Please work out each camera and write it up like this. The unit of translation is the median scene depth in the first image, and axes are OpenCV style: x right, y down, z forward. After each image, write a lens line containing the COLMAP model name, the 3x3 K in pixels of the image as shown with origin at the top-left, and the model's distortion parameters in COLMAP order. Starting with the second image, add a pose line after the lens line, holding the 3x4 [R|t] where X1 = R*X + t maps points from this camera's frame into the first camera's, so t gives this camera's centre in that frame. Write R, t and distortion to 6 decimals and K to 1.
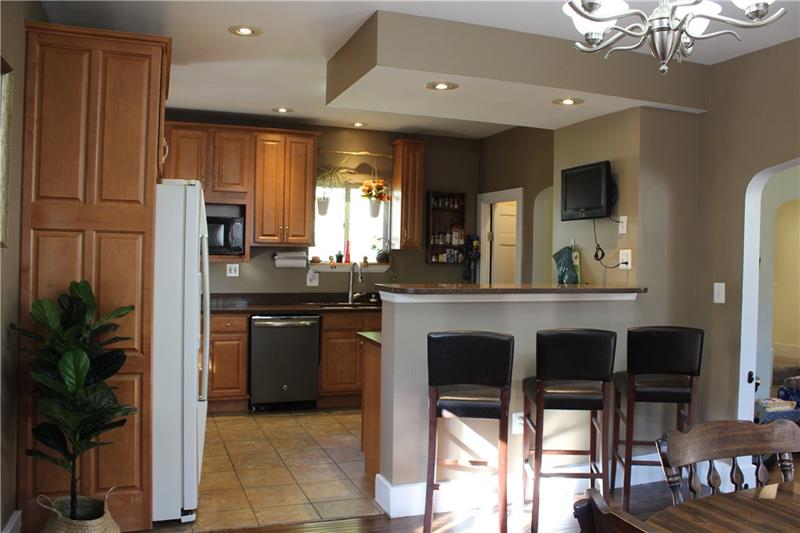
lens RADIAL K [[660.2, 0, 403.8], [0, 660.2, 268.9], [0, 0, 1]] dist [-0.141128, 0.075953]
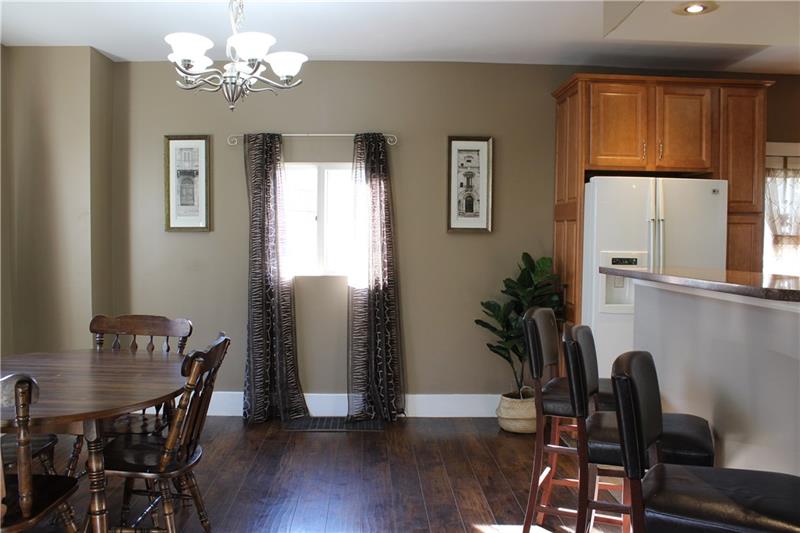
lens RADIAL K [[660.2, 0, 397.3], [0, 660.2, 259.9], [0, 0, 1]] dist [-0.141128, 0.075953]
pose [[-0.323018, 0.010395, -0.946336, 0.502507], [-0.035329, 0.999110, 0.023034, 0.004831], [0.945733, 0.040874, -0.322363, 0.528849]]
